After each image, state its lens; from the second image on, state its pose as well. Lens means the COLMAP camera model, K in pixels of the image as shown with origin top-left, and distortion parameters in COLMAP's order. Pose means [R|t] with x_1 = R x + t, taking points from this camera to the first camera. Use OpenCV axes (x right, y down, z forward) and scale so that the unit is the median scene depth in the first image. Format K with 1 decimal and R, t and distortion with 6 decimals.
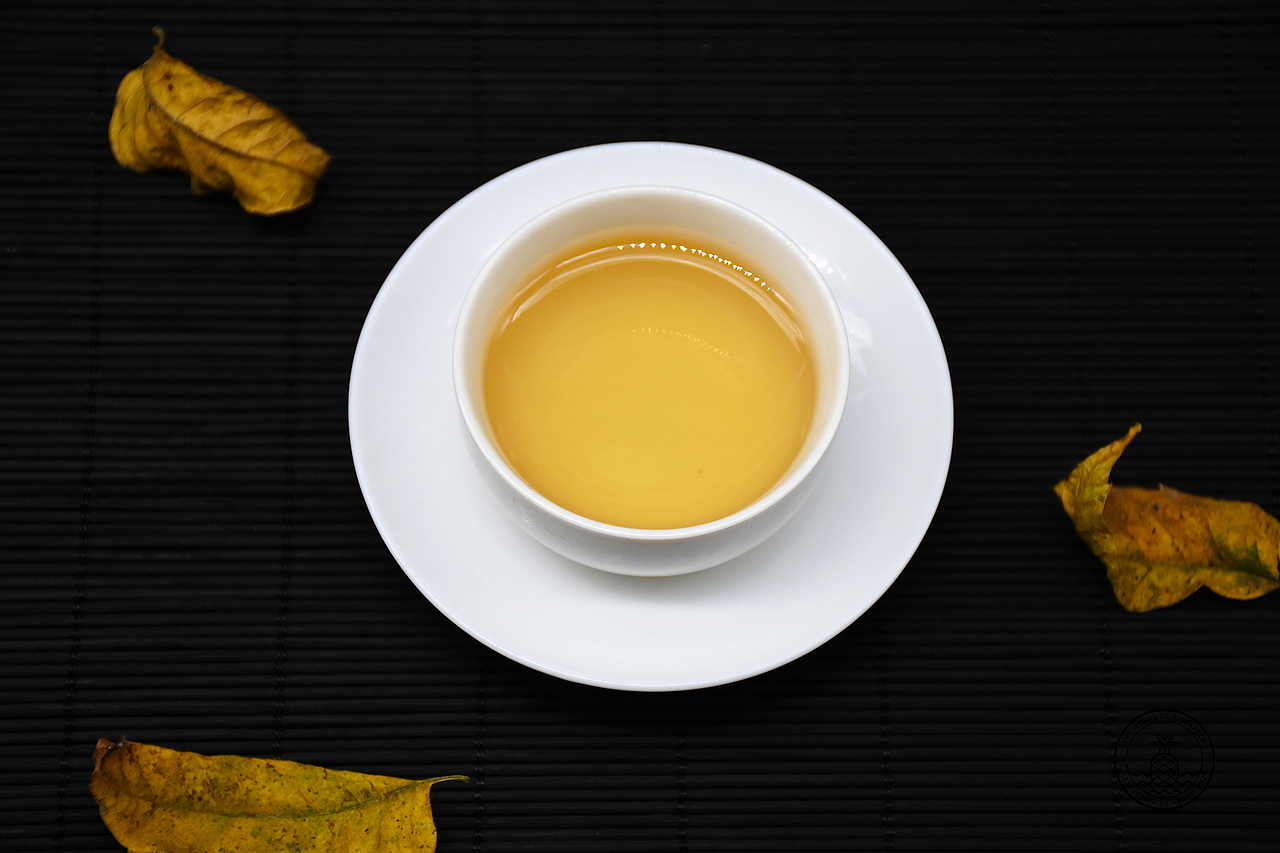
lens RADIAL K [[3693.5, 0, 640.0], [0, 3693.5, 426.5], [0, 0, 1]] dist [0.753423, -0.051341]
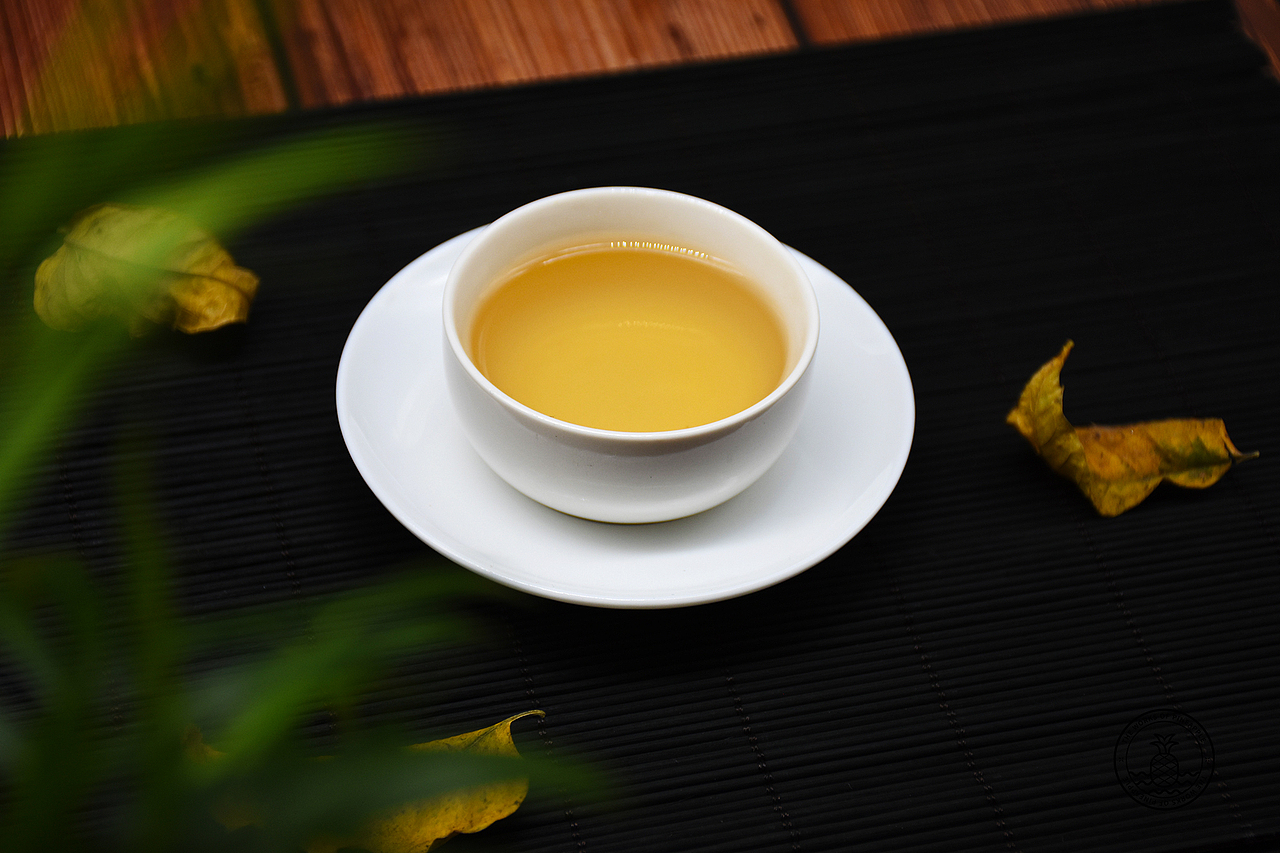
lens RADIAL K [[3693.5, 0, 640.0], [0, 3693.5, 426.5], [0, 0, 1]] dist [0.753423, -0.051341]
pose [[0.967011, -0.149390, 0.206329, -0.207200], [0.216458, 0.908918, -0.356389, 0.370573], [-0.134295, 0.389294, 0.911271, 0.049794]]
